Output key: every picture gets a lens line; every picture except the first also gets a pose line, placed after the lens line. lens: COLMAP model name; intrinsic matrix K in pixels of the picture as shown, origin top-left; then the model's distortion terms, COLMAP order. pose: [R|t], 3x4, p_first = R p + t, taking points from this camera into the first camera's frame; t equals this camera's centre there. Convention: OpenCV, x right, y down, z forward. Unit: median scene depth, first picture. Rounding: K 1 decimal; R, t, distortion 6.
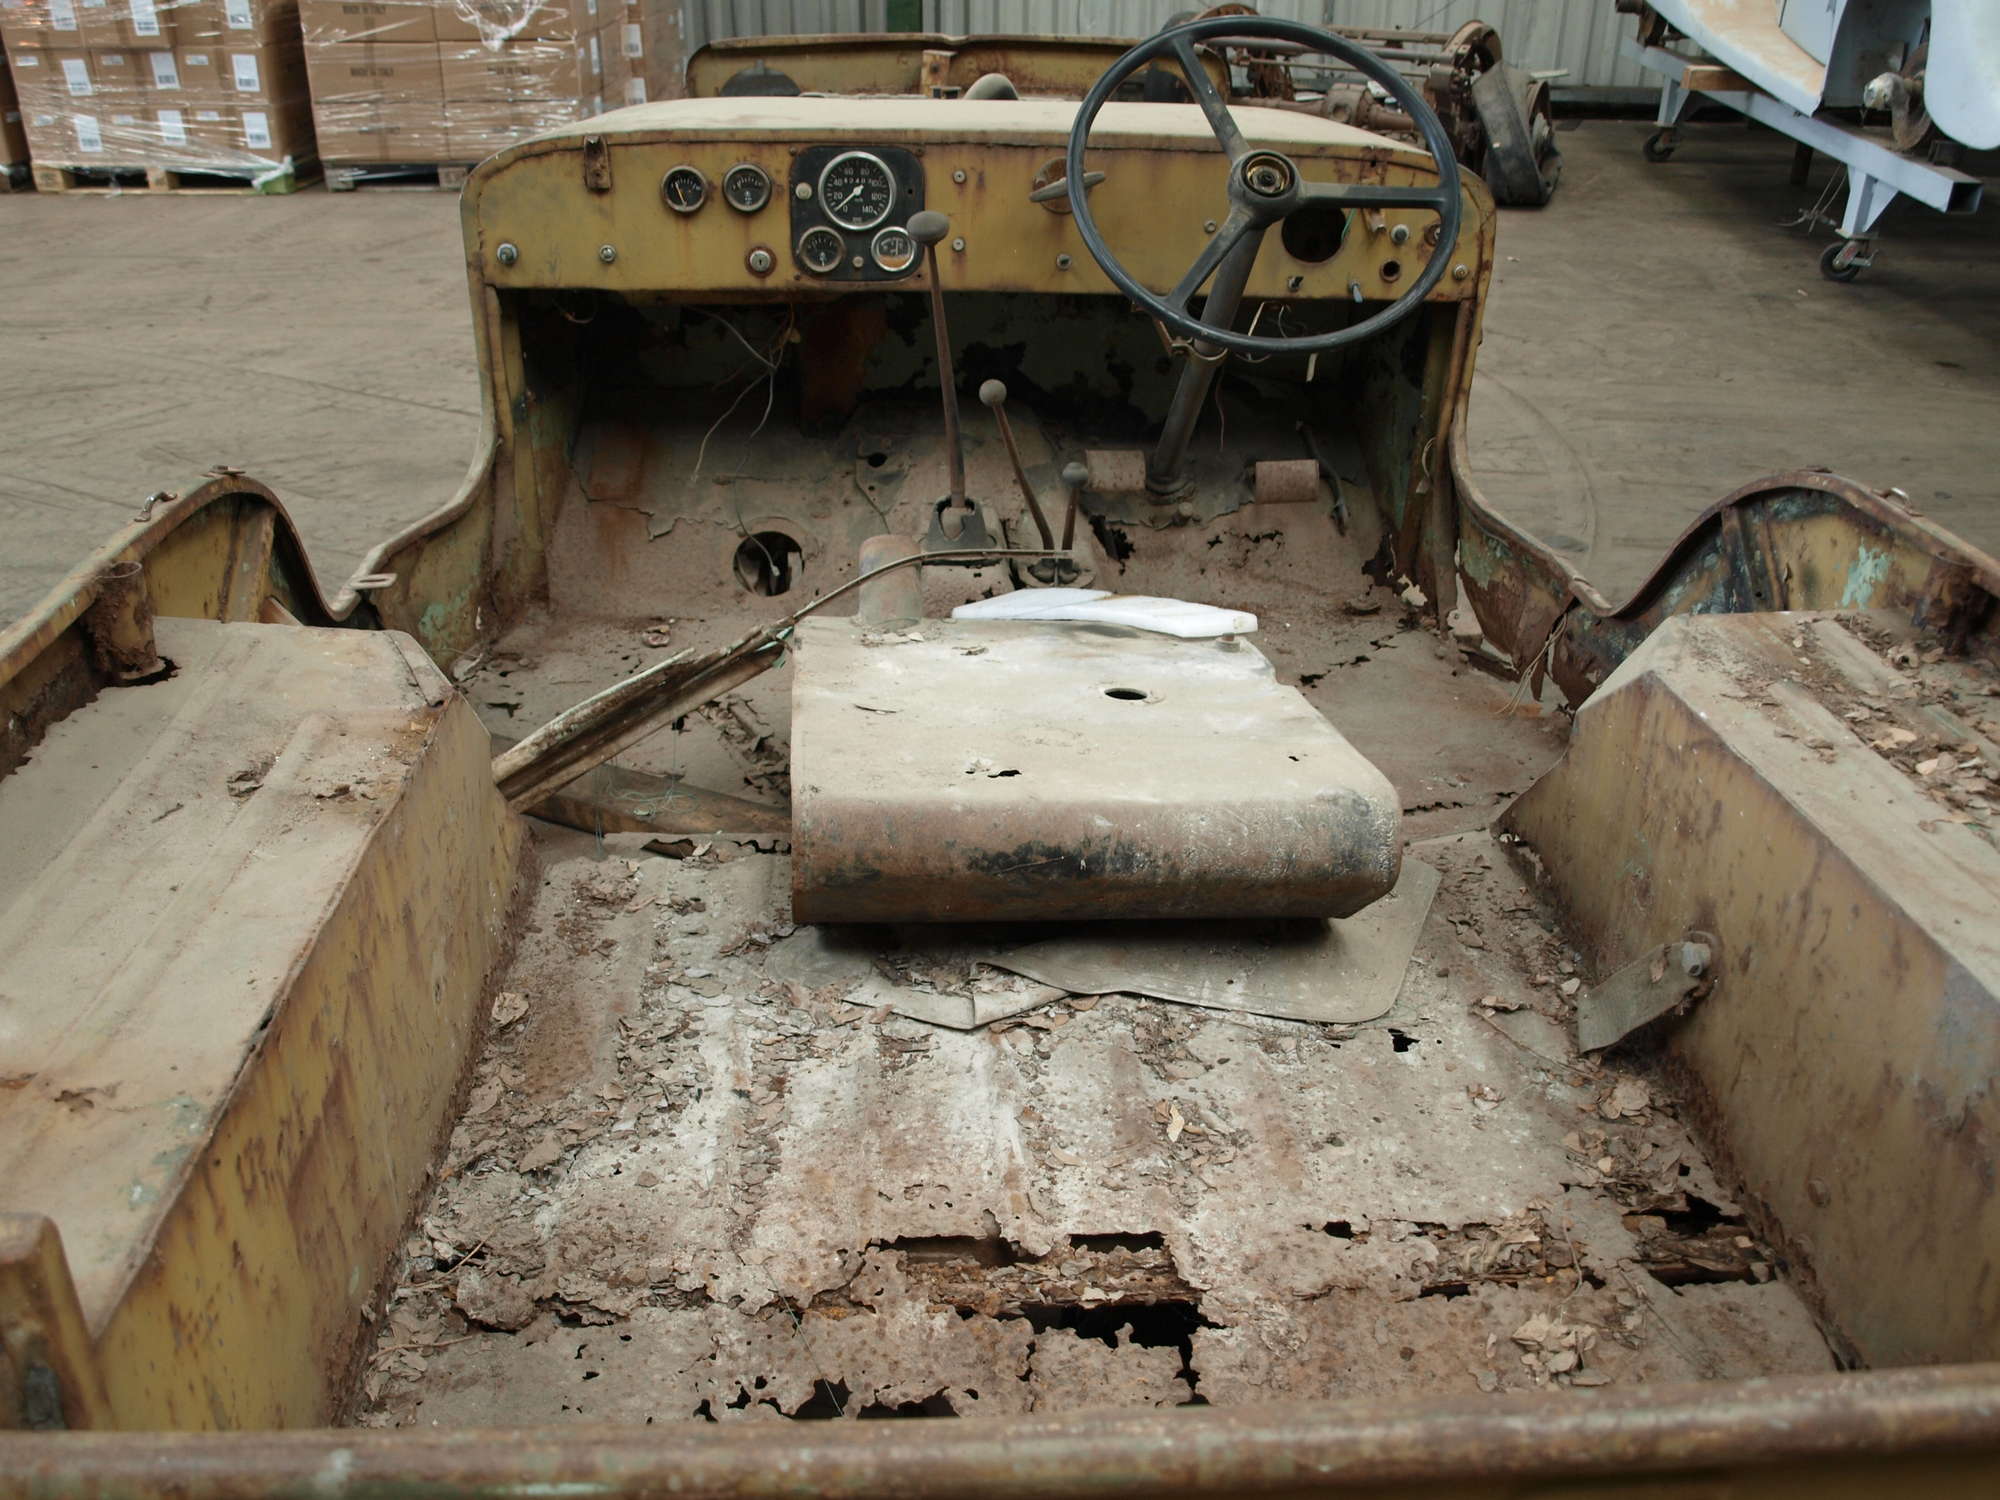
lens RADIAL K [[1750.2, 0, 986.0], [0, 1750.2, 751.6], [0, 0, 1]] dist [-0.101898, 0.070447]
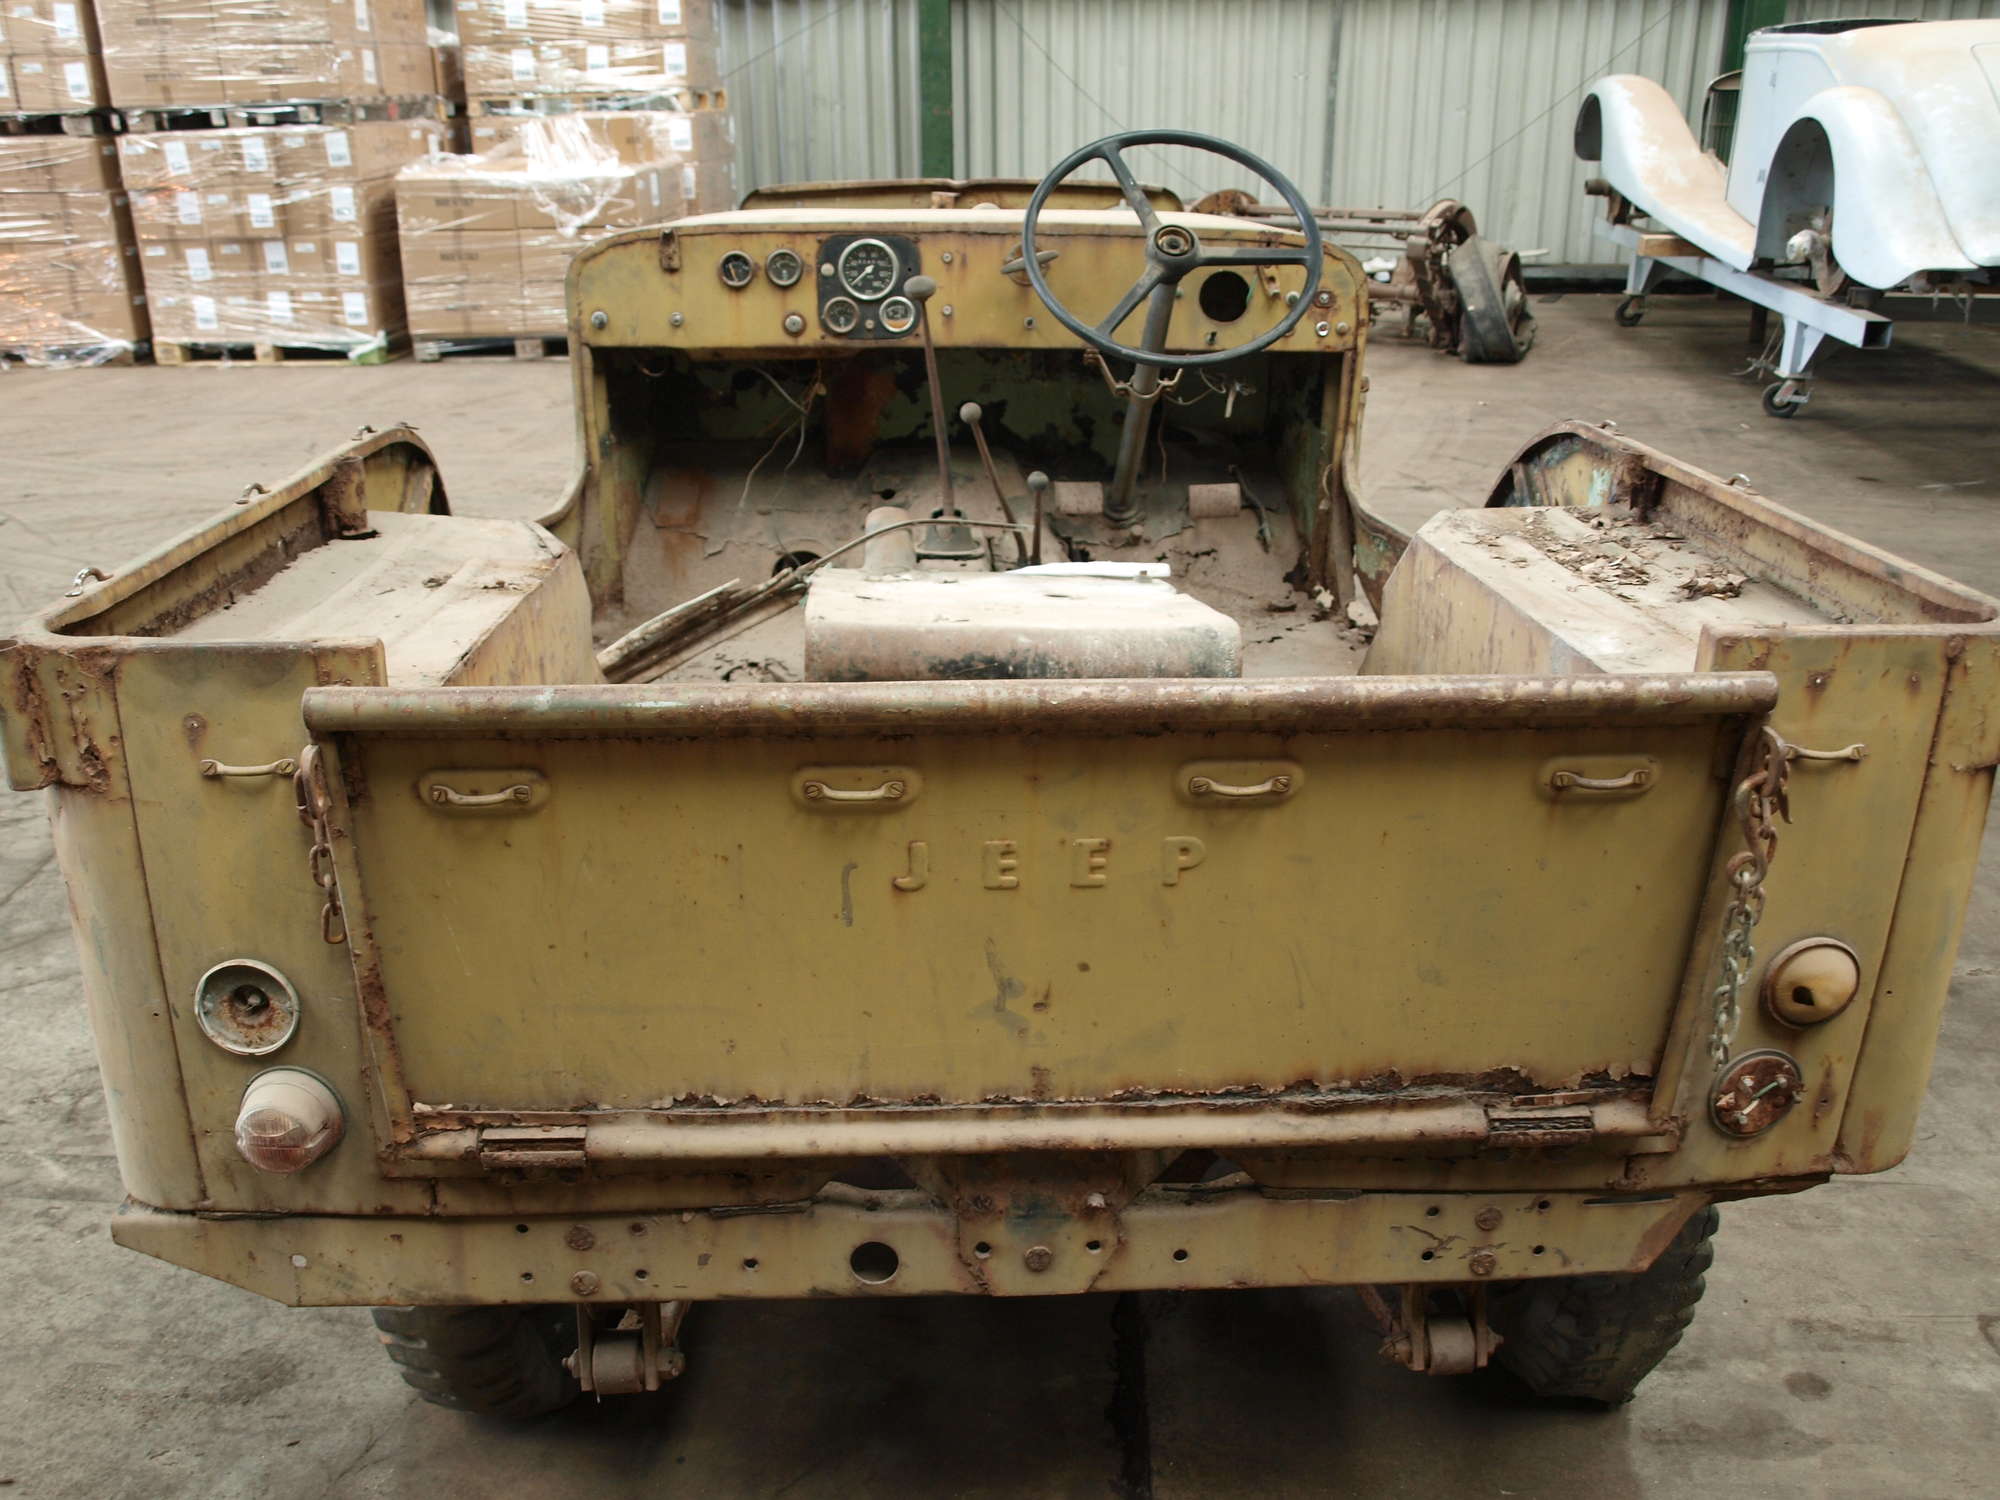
lens RADIAL K [[1750.2, 0, 986.0], [0, 1750.2, 751.6], [0, 0, 1]] dist [-0.101898, 0.070447]
pose [[0.999638, -0.005677, -0.026290, 0.039852], [0.002621, 0.993377, -0.114867, 0.161438], [0.026768, 0.114756, 0.993033, -0.217531]]
